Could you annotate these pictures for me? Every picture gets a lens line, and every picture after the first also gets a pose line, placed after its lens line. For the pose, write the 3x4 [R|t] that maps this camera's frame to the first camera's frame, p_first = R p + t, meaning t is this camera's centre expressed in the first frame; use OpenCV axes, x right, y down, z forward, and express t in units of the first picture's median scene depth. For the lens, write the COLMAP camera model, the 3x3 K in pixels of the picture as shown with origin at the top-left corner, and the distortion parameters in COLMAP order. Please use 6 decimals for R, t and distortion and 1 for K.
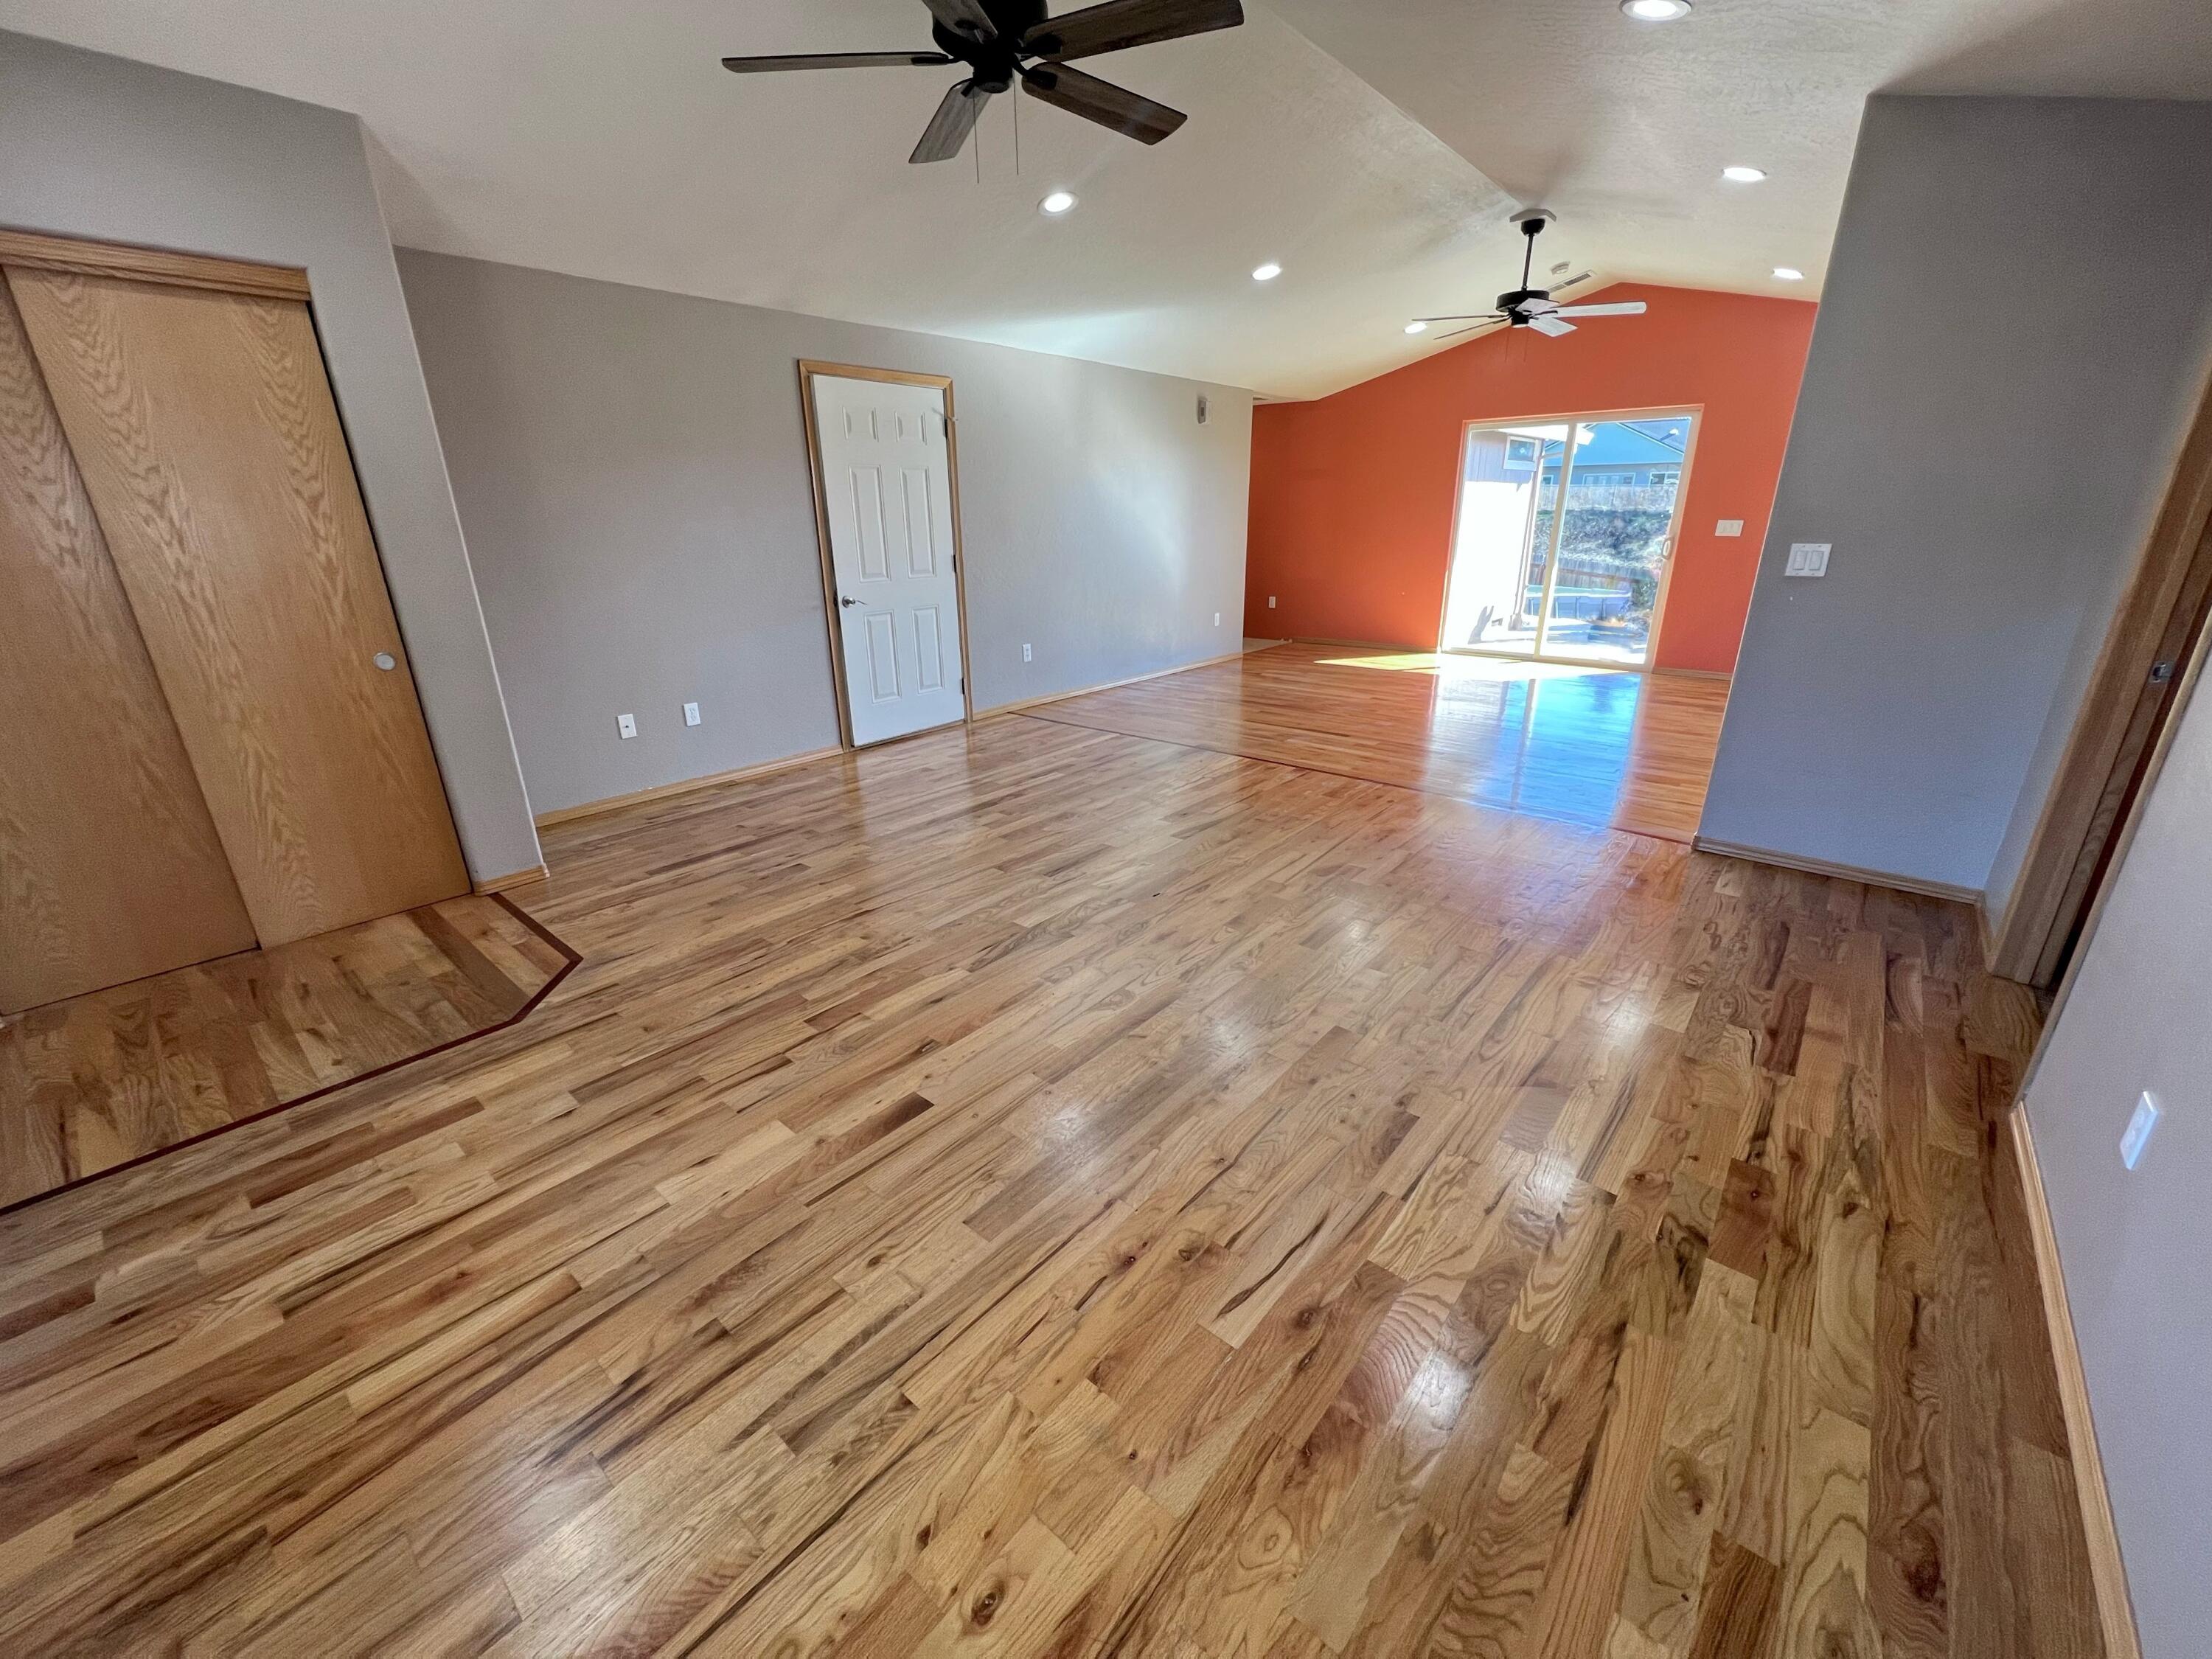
lens RADIAL K [[885.0, 0, 1111.4], [0, 885.0, 816.1], [0, 0, 1]] dist [-0.003446, -0.000101]
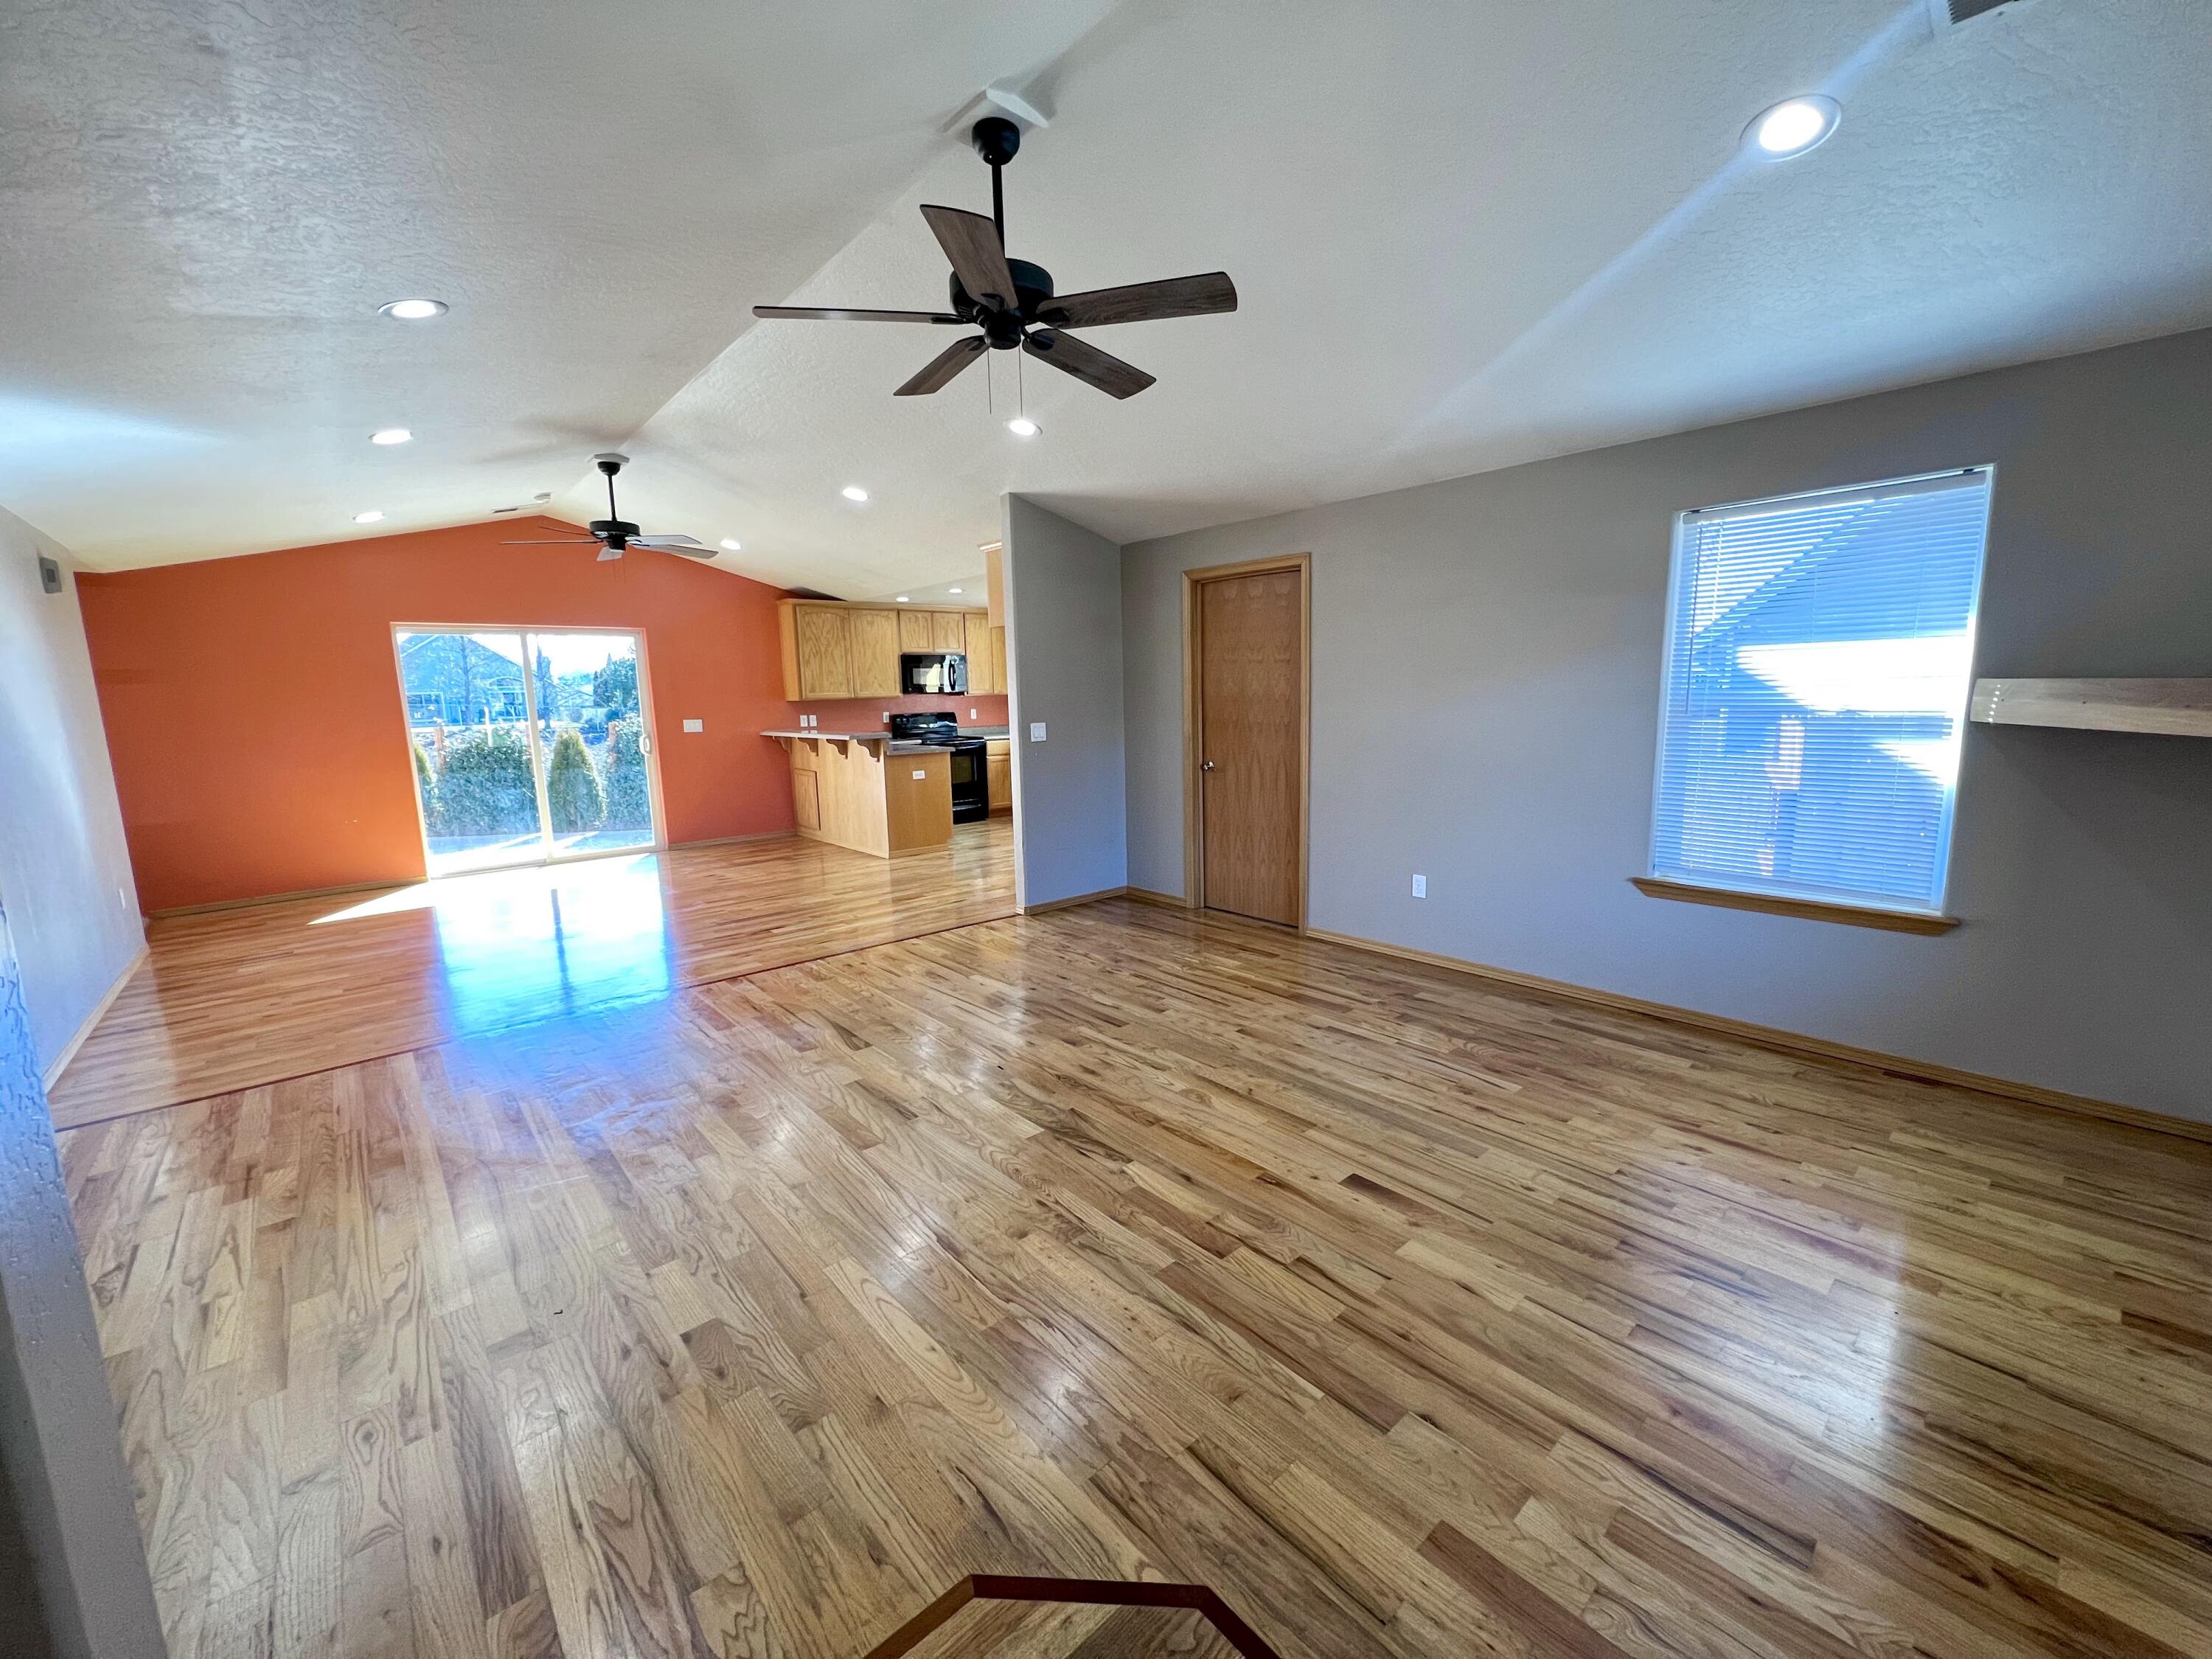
lens RADIAL K [[885.0, 0, 1092.7], [0, 885.0, 814.8], [0, 0, 1]] dist [-0.003446, -0.000101]
pose [[0.152335, -0.131938, 0.979483, -1.152655], [0.346075, 0.935426, 0.072180, -0.284803], [-0.925757, 0.327979, 0.188158, 0.796340]]
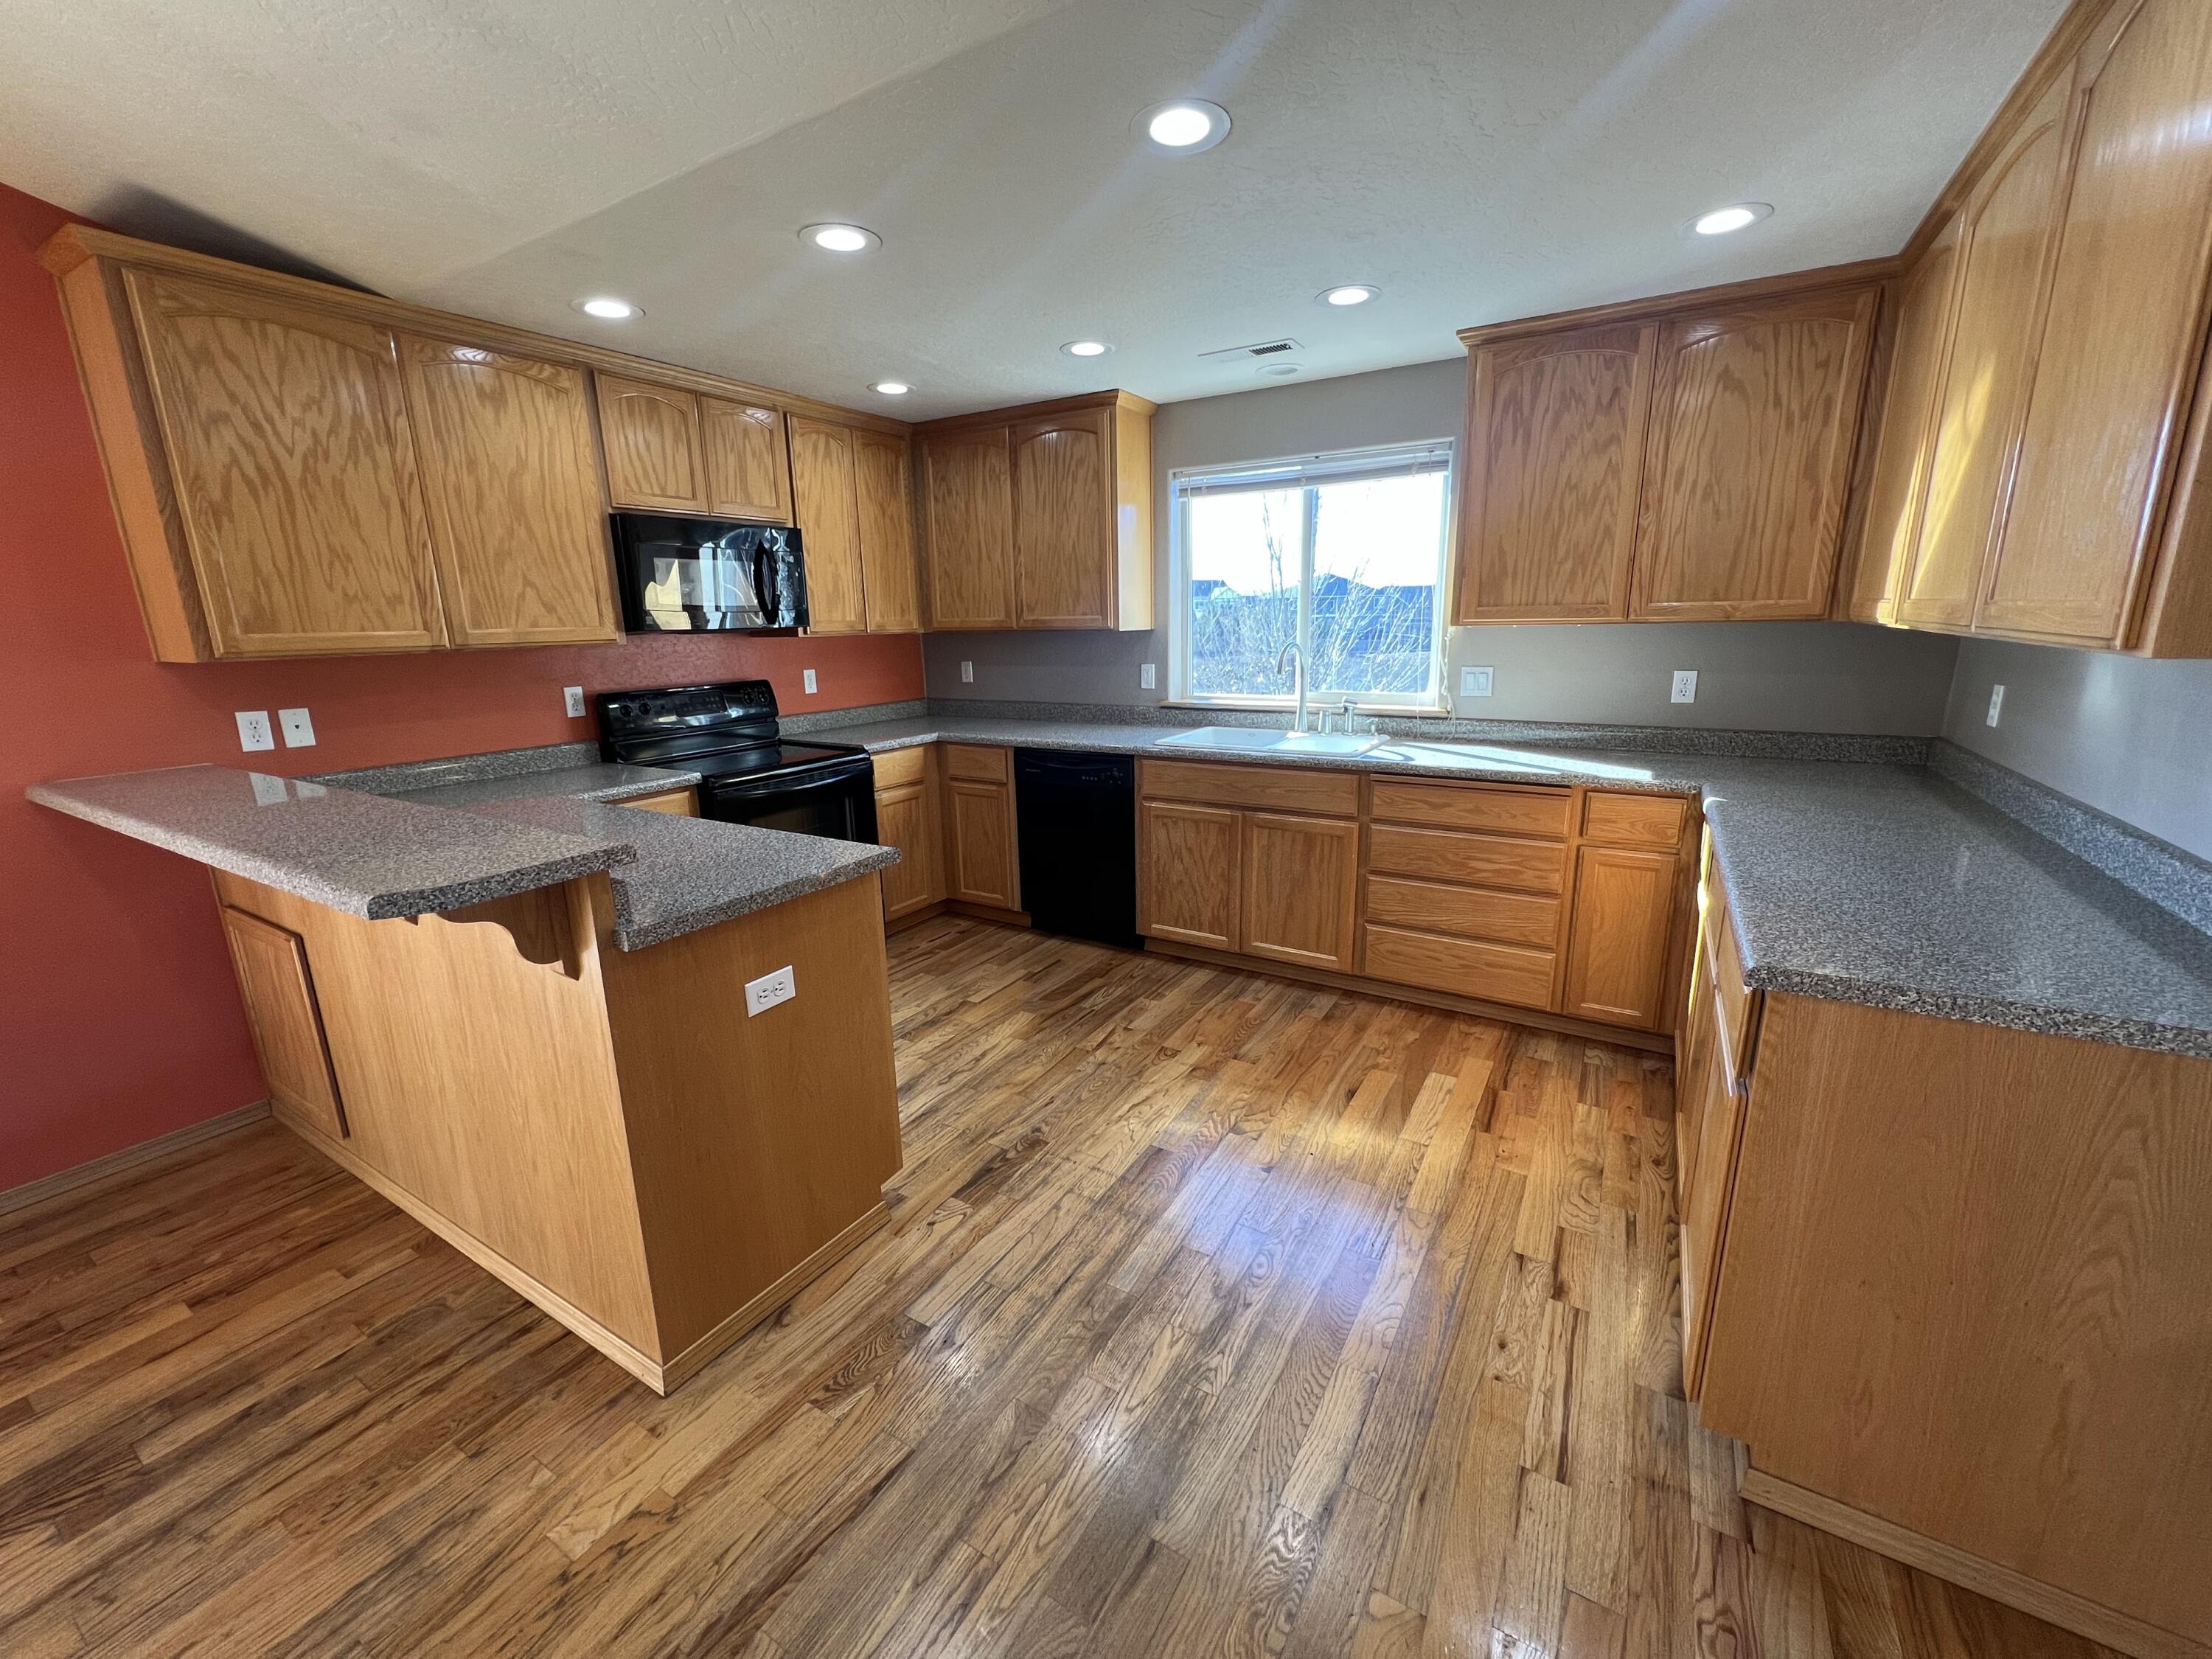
lens RADIAL K [[895.0, 0, 1085.7], [0, 895.0, 822.0], [0, 0, 1]] dist [-0.004948, 0.000948]
pose [[-0.149637, -0.207522, 0.966718, 1.039744], [0.344439, 0.905541, 0.247704, -0.612127], [-0.926807, 0.370041, -0.064024, 1.634195]]
